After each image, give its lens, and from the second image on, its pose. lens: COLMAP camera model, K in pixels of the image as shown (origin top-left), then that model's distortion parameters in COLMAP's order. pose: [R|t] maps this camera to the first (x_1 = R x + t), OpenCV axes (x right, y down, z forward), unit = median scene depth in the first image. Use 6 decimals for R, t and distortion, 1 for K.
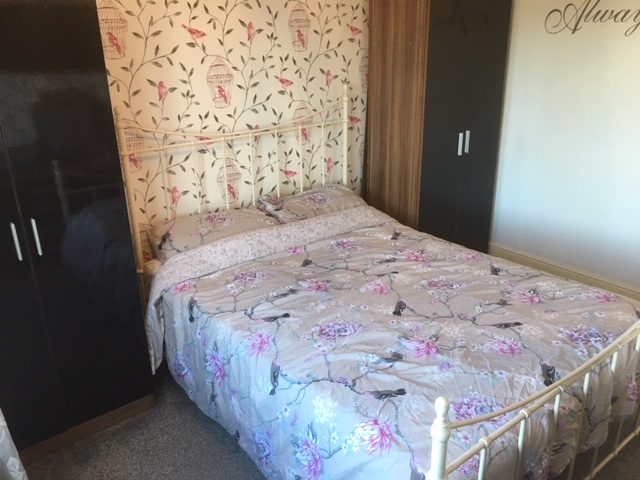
lens RADIAL K [[539.9, 0, 317.2], [0, 539.9, 241.7], [0, 0, 1]] dist [0.089865, -0.124976]
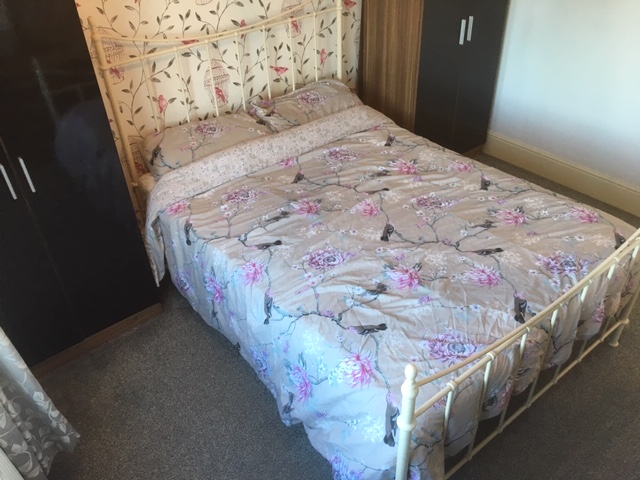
lens RADIAL K [[539.9, 0, 317.2], [0, 539.9, 241.7], [0, 0, 1]] dist [0.089865, -0.124976]
pose [[0.999820, -0.016015, -0.010190, 0.021809], [0.018161, 0.963199, 0.268176, -0.109127], [0.005520, -0.268313, 0.963316, -0.001804]]
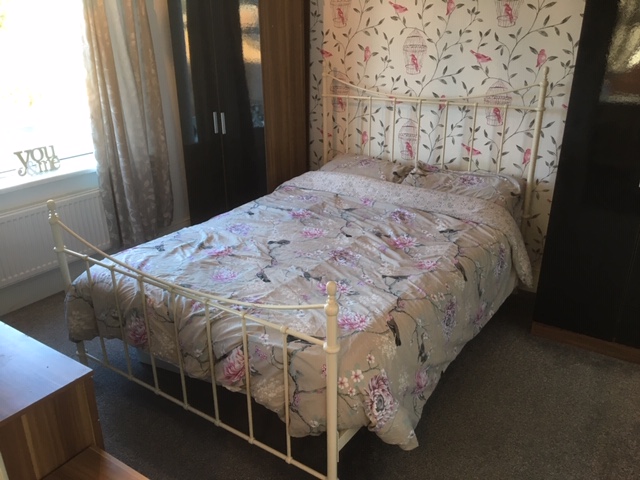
lens RADIAL K [[539.9, 0, 317.2], [0, 539.9, 241.7], [0, 0, 1]] dist [0.089865, -0.124976]
pose [[0.302476, 0.377617, -0.875165, 0.954349], [-0.337600, 0.901097, 0.272124, -0.182146], [0.891367, 0.213145, 0.400043, 0.459037]]
